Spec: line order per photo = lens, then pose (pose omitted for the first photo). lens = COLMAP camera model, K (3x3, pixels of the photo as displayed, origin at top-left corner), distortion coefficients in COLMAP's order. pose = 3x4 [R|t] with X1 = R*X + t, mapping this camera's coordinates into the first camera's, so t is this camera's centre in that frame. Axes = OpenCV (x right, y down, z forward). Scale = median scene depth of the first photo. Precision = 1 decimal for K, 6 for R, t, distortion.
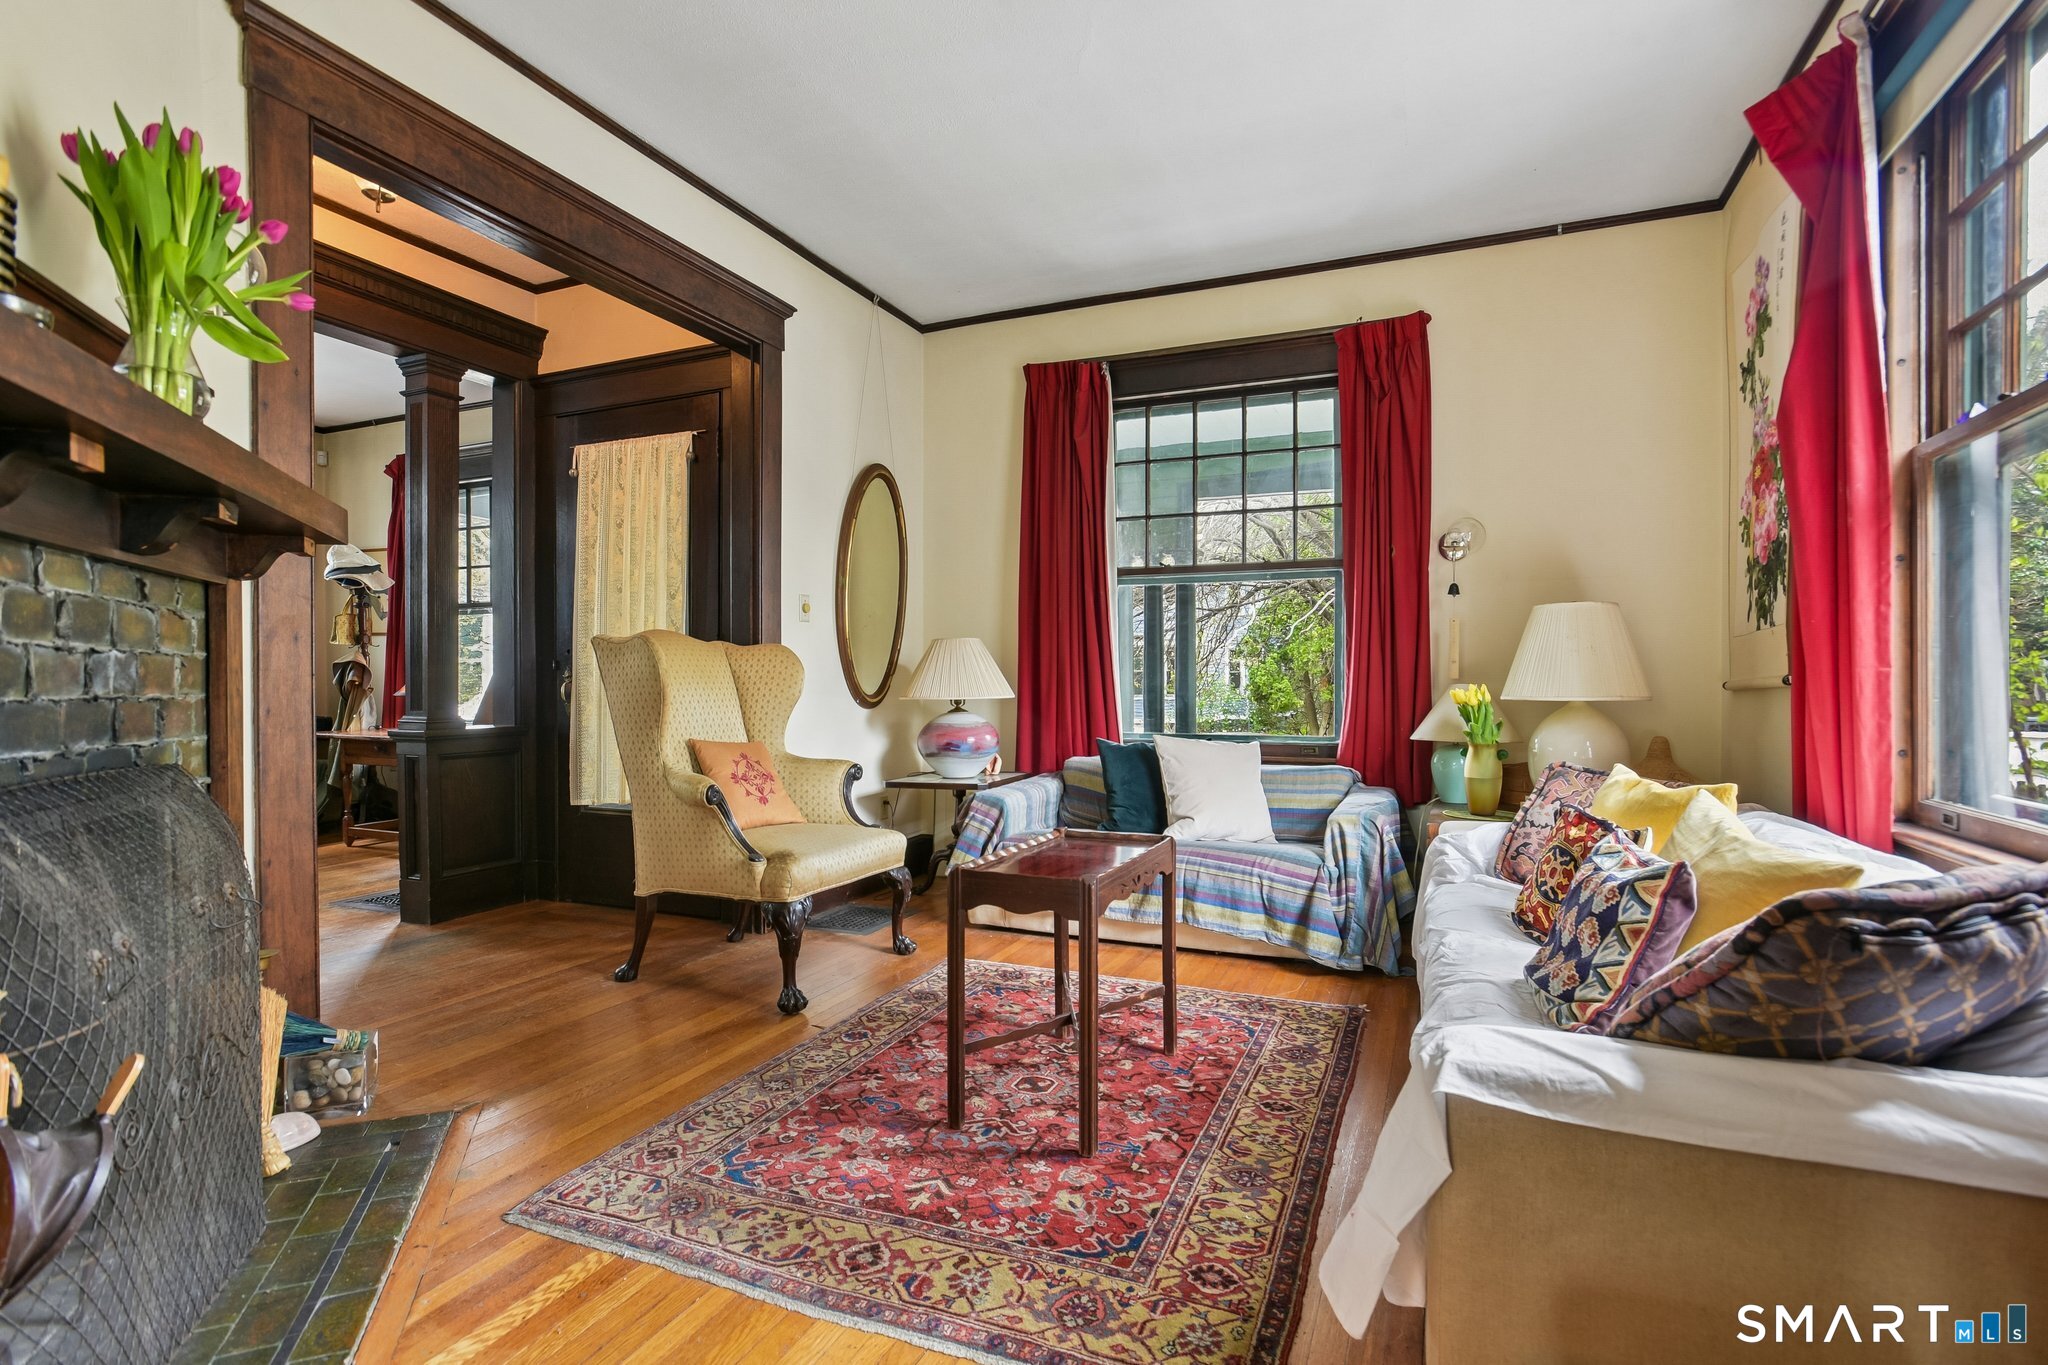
lens RADIAL K [[985.6, 0, 1037.8], [0, 985.6, 689.8], [0, 0, 1]] dist [-0.053643, 0.028577]
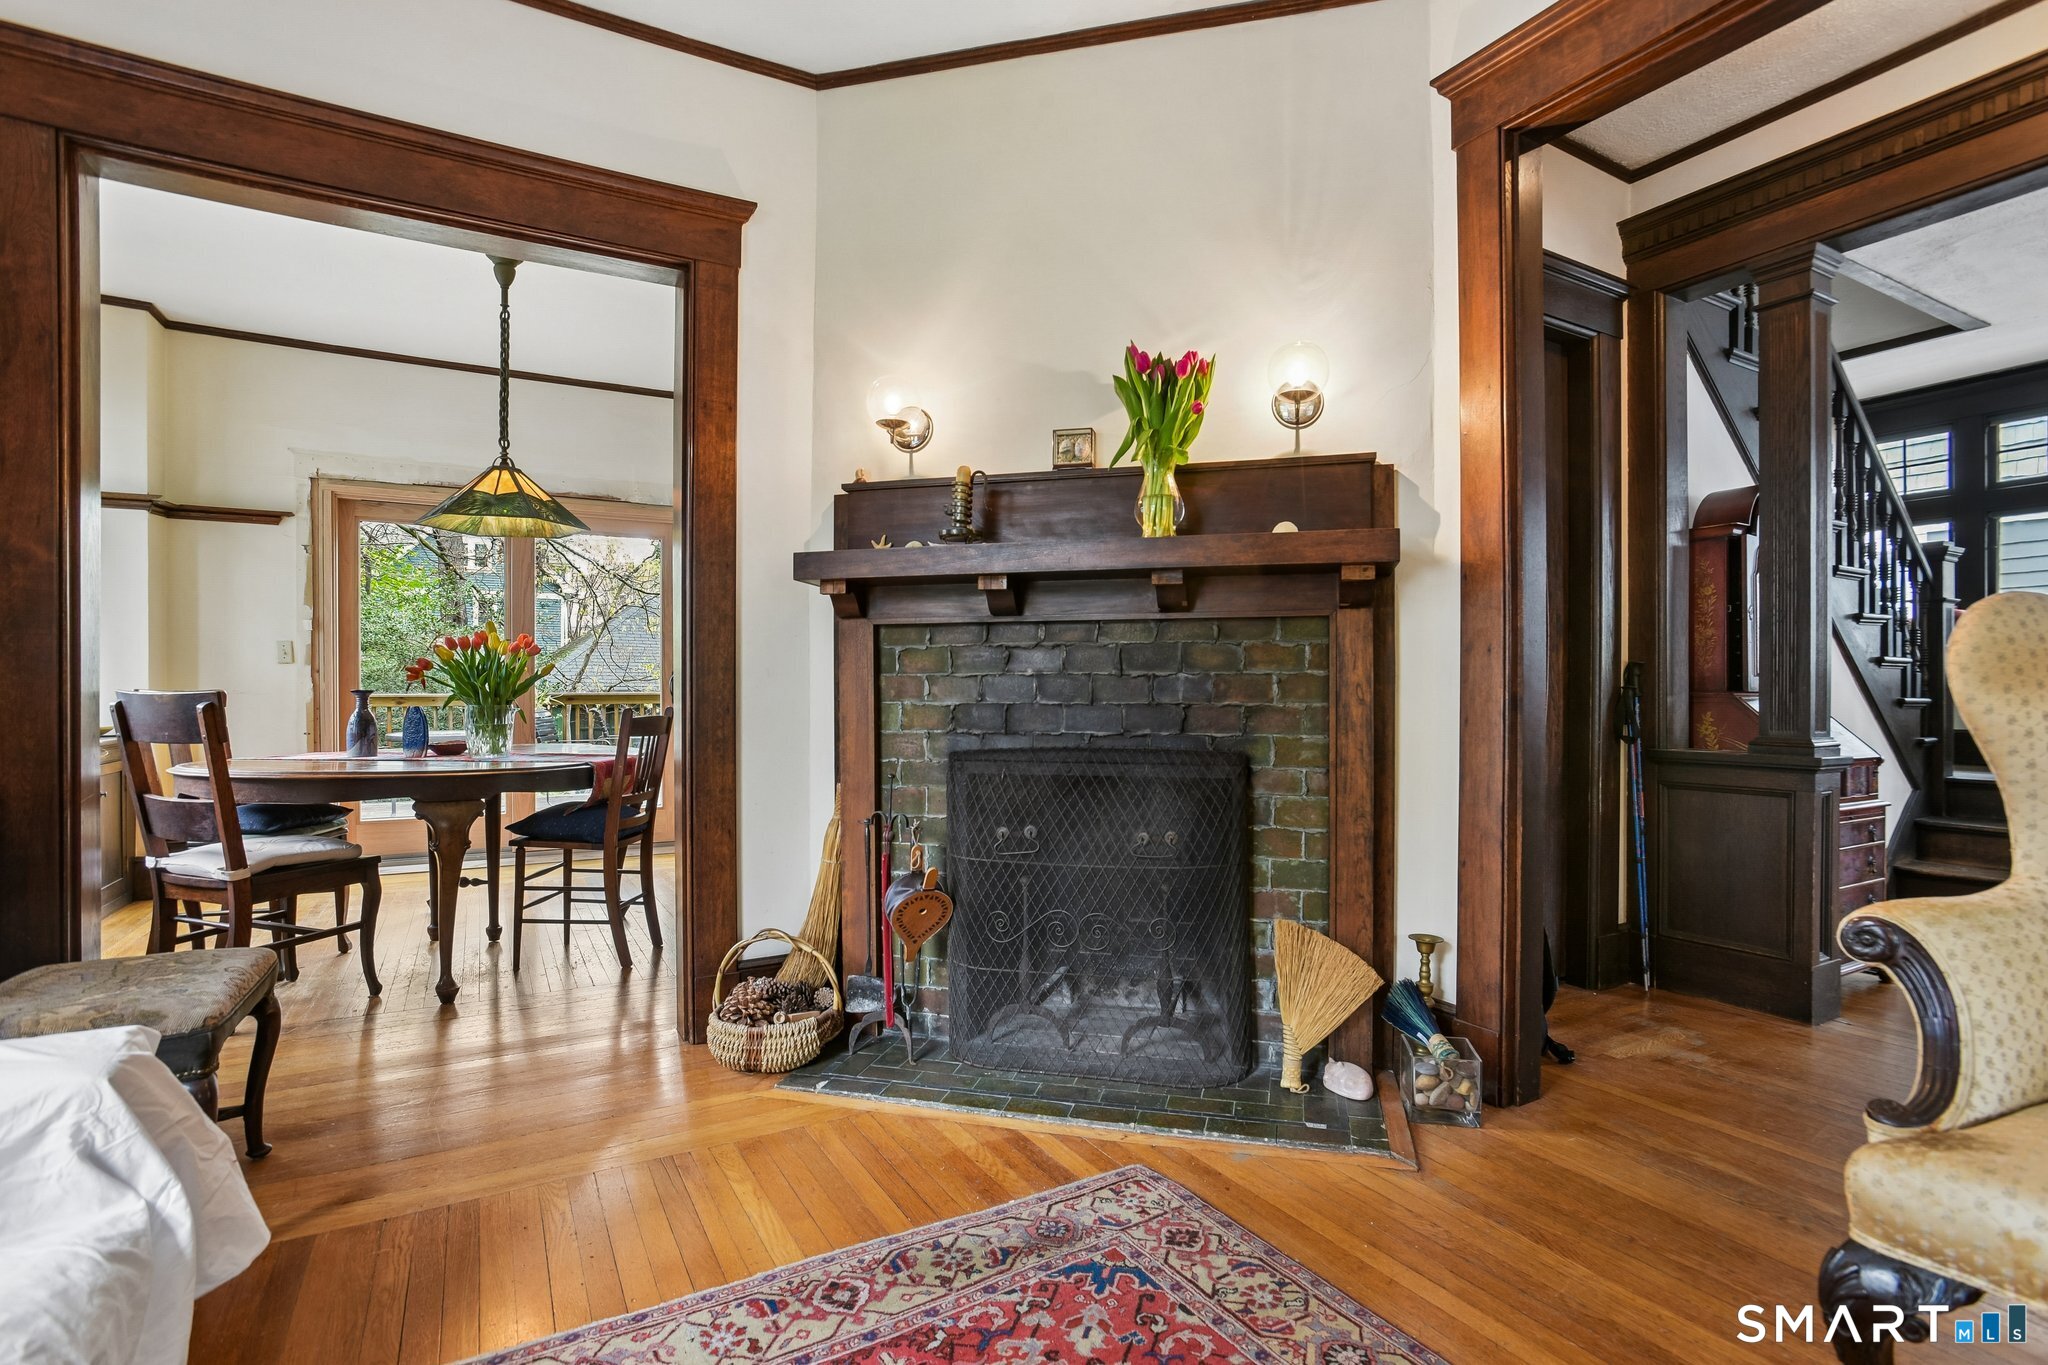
lens RADIAL K [[985.6, 0, 1037.8], [0, 985.6, 689.8], [0, 0, 1]] dist [-0.053643, 0.028577]
pose [[-0.602670, -0.002022, -0.797988, 0.418666], [-0.004377, 0.999990, 0.000773, -0.012229], [0.797978, 0.003959, -0.602673, 1.543895]]
